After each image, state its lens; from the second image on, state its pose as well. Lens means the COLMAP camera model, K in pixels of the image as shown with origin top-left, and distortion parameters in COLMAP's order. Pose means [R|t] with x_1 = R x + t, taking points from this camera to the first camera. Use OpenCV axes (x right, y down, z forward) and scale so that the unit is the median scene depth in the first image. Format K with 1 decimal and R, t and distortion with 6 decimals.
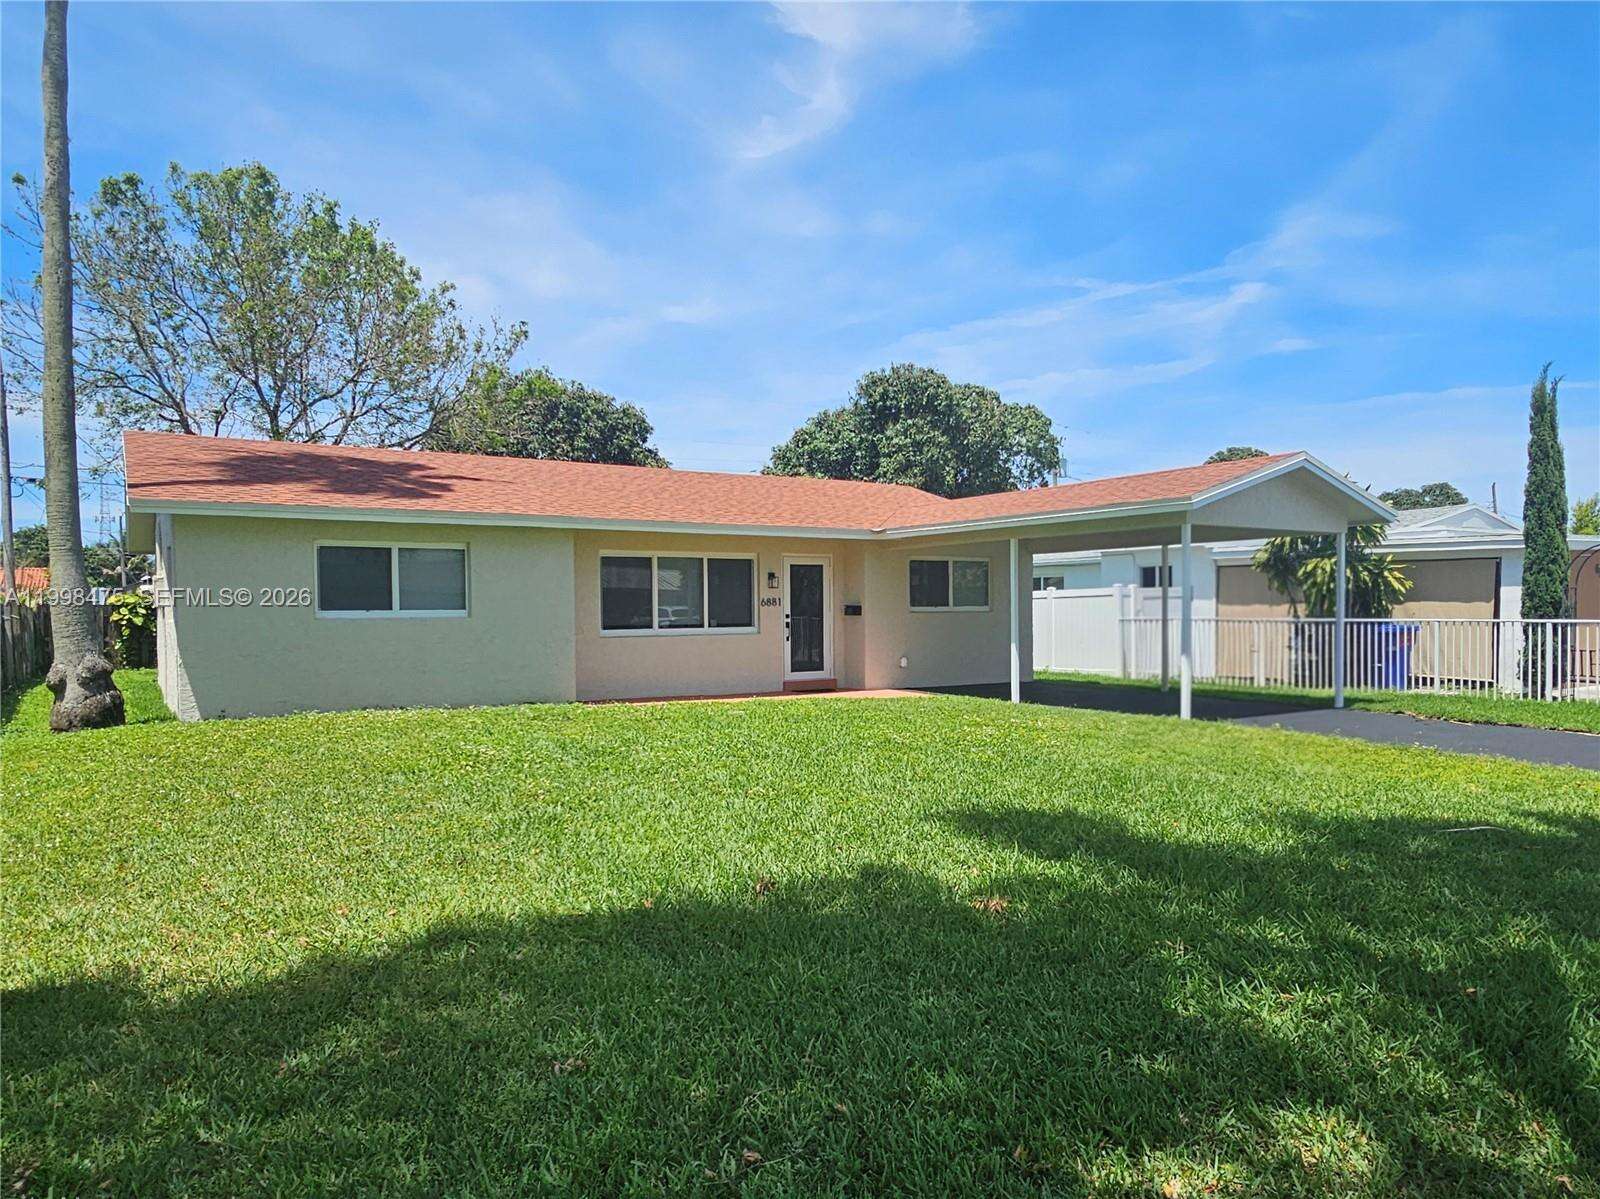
lens RADIAL K [[977.9, 0, 791.7], [0, 977.9, 626.3], [0, 0, 1]] dist [-0.001984, -0.001344]
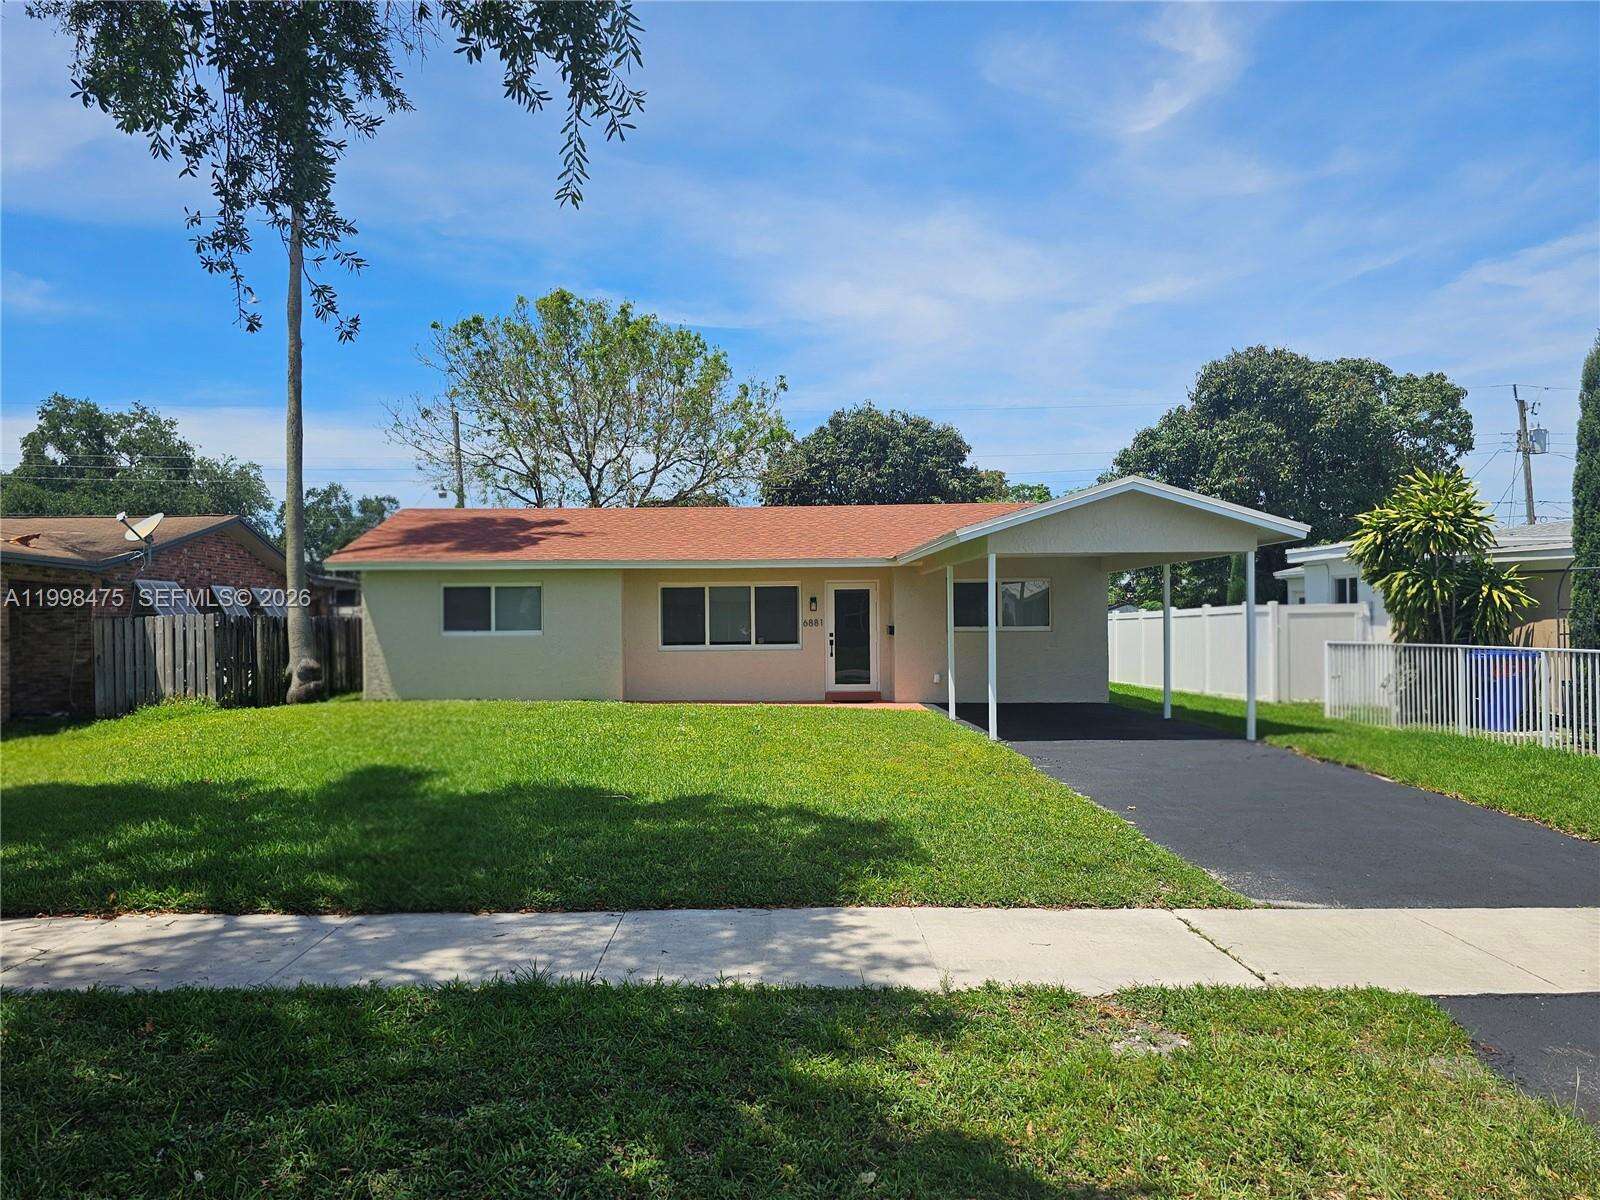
lens RADIAL K [[1079.7, 0, 800.0], [0, 1079.7, 600.0], [0, 0, 1]] dist [0.094583, -0.000407]
pose [[0.857060, -0.010948, -0.515101, 0.621947], [-0.008378, 0.999346, -0.035180, -0.006785], [0.515149, 0.034467, 0.856407, -0.106839]]
